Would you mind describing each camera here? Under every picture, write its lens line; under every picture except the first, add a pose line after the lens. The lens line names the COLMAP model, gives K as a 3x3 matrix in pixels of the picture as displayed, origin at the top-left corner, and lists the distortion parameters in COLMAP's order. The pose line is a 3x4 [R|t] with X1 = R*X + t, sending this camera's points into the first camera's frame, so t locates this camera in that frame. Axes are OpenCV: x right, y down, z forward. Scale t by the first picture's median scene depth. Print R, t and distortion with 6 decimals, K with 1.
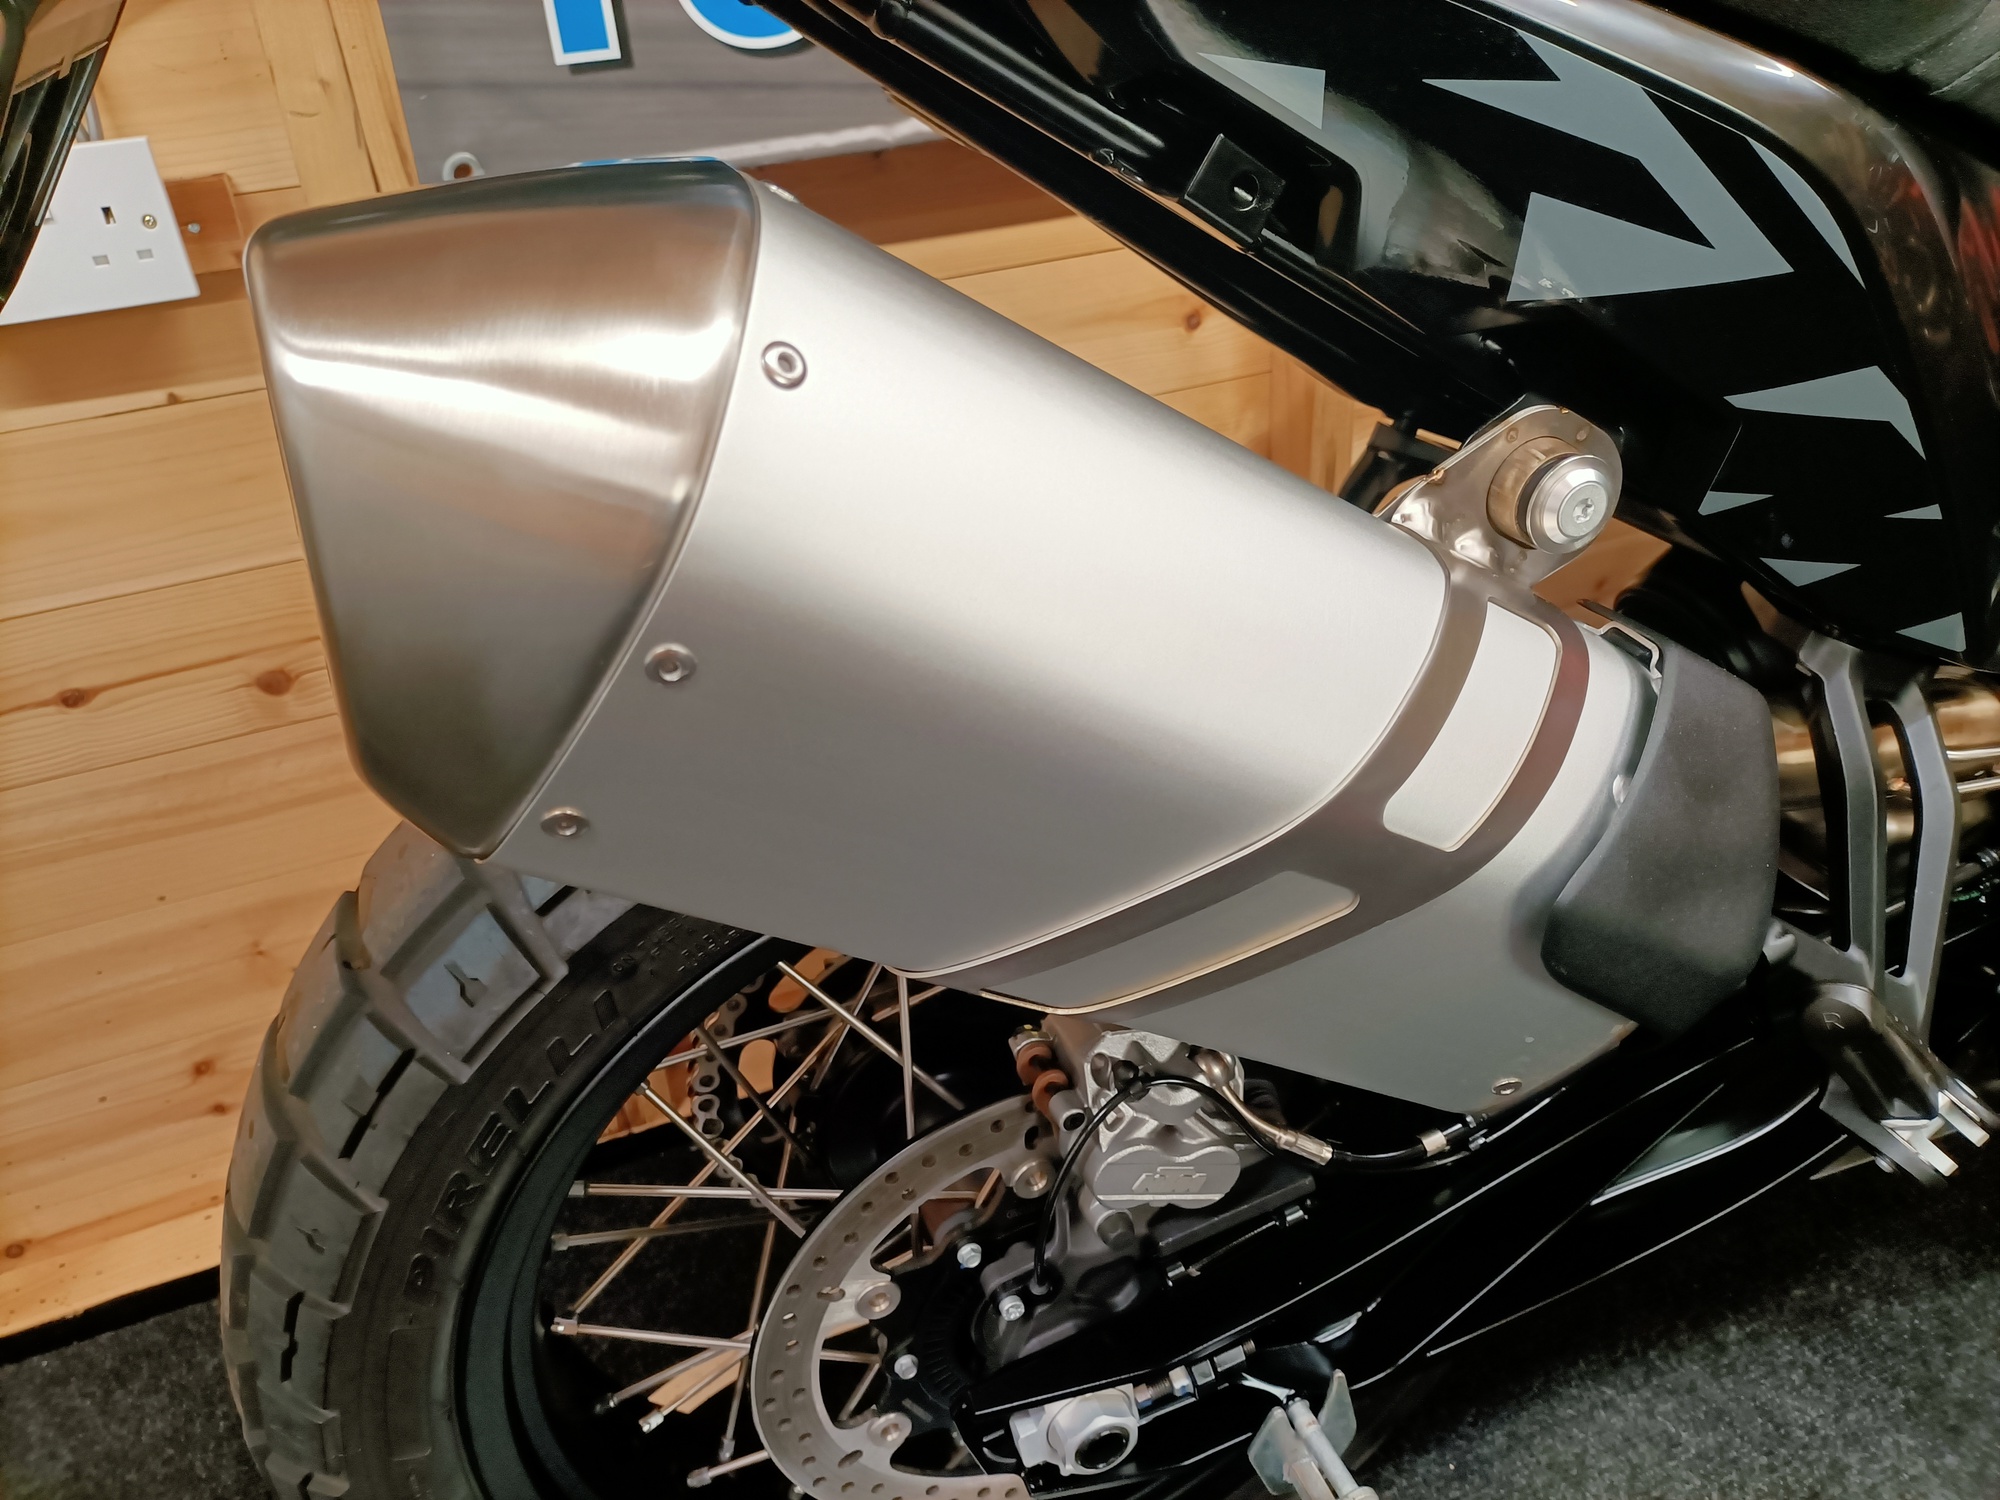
lens RADIAL K [[1520.5, 0, 984.5], [0, 1520.5, 772.2], [0, 0, 1]] dist [-0.002743, -0.009657]
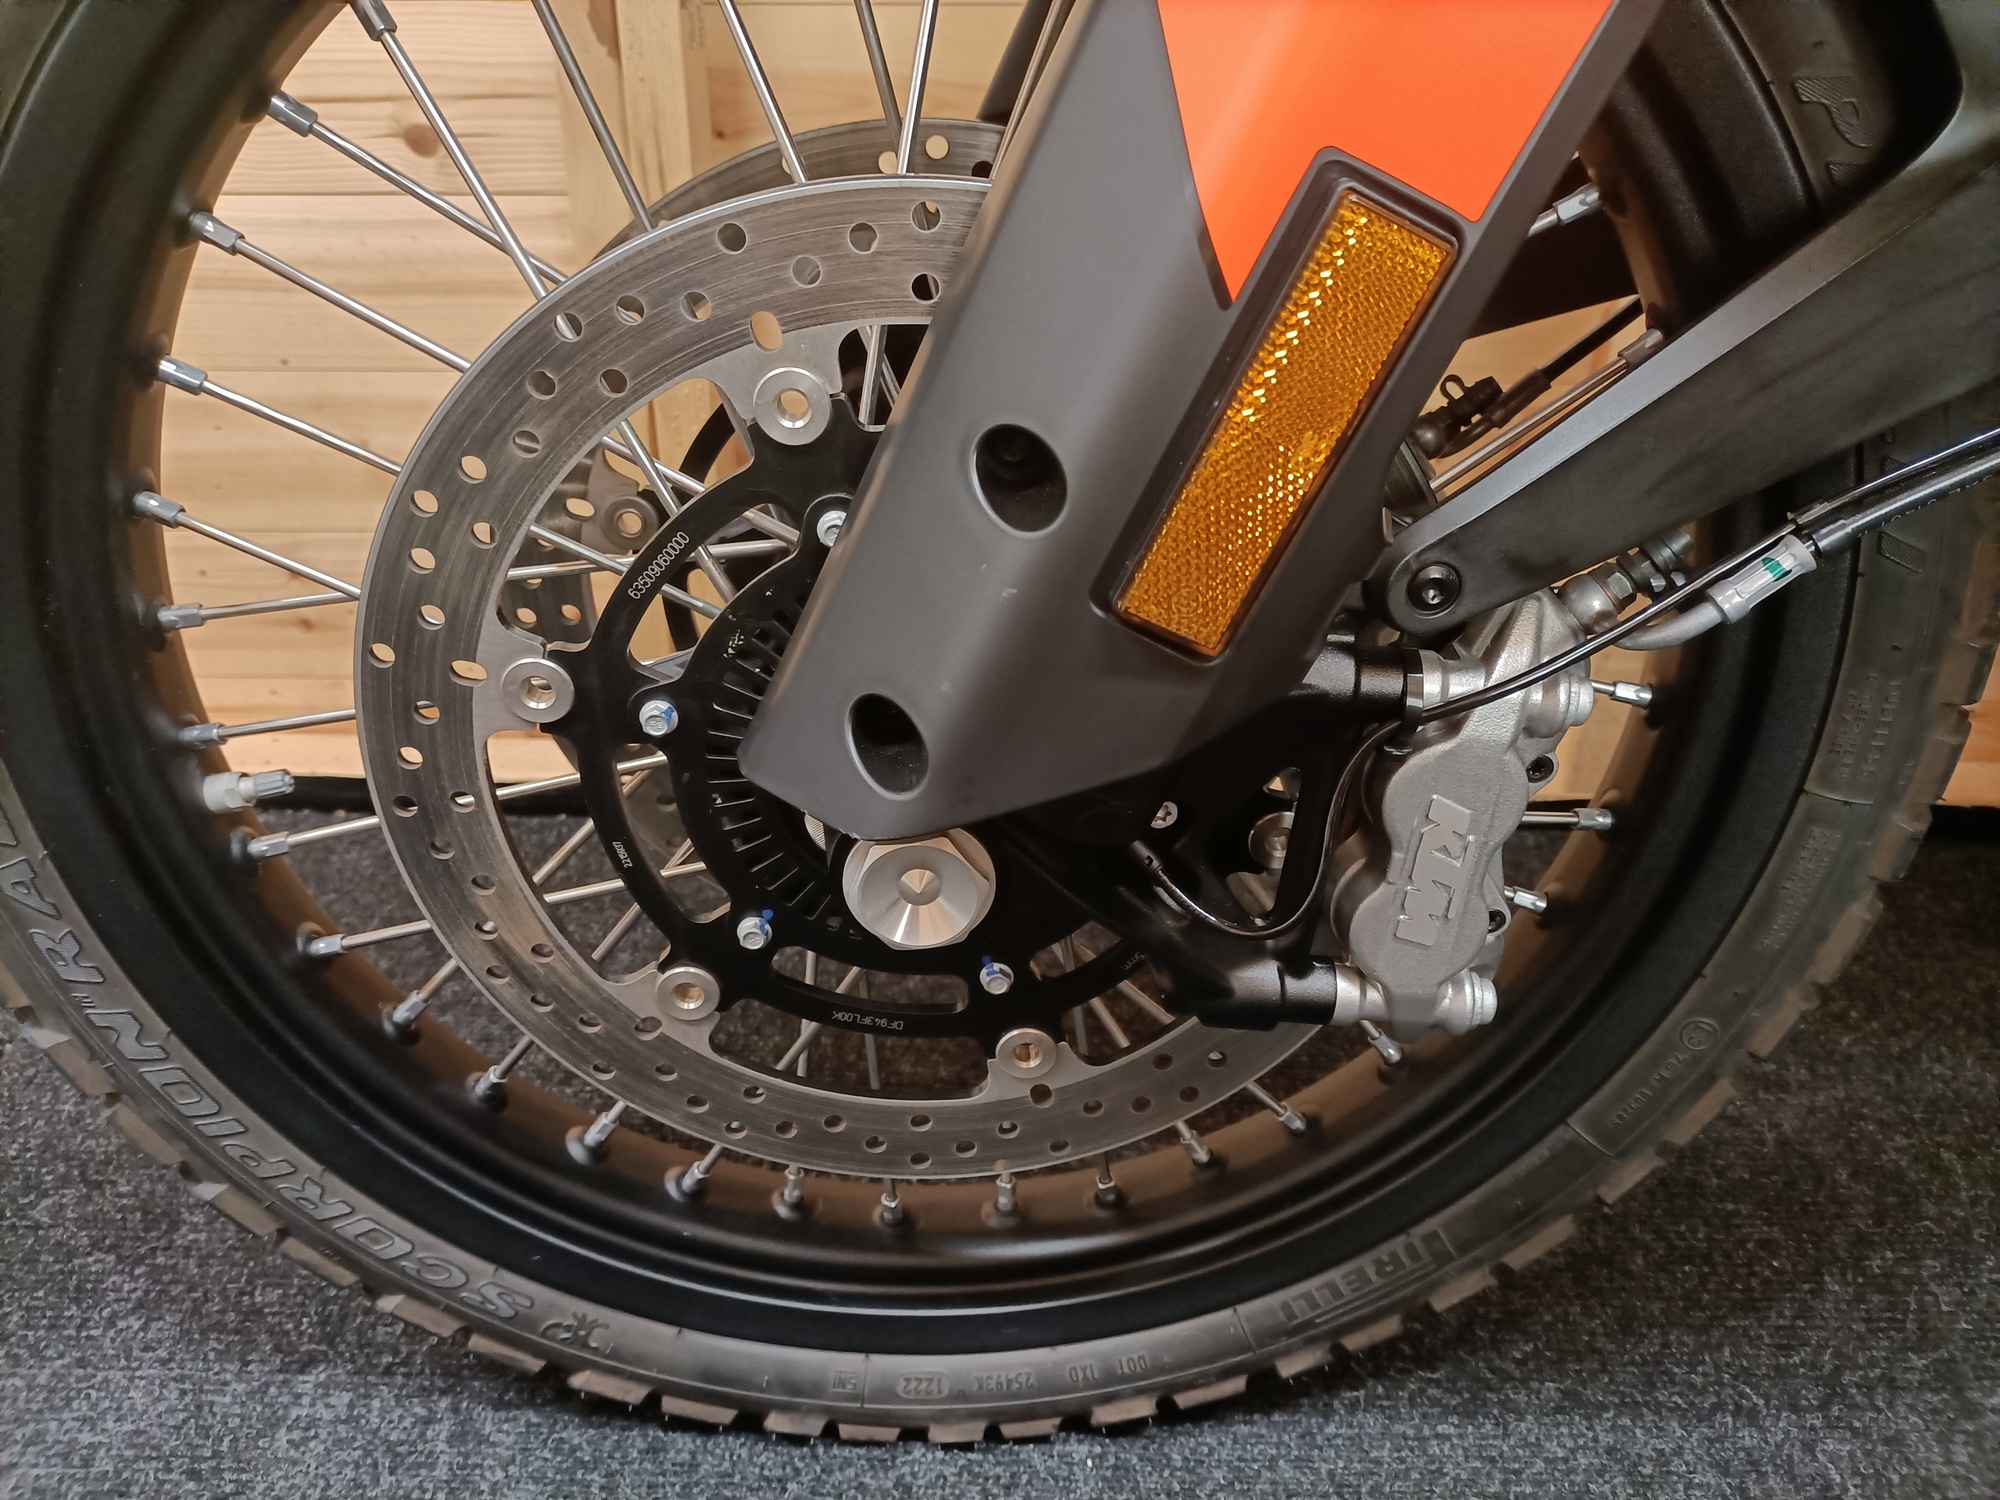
lens RADIAL K [[1514.3, 0, 1005.3], [0, 1514.3, 762.7], [0, 0, 1]] dist [-0.002803, -0.008022]
pose [[0.918411, 0.241711, -0.313205, 0.385175], [-0.266629, 0.963024, -0.038638, 0.388457], [0.292284, 0.118995, 0.948899, 0.402836]]
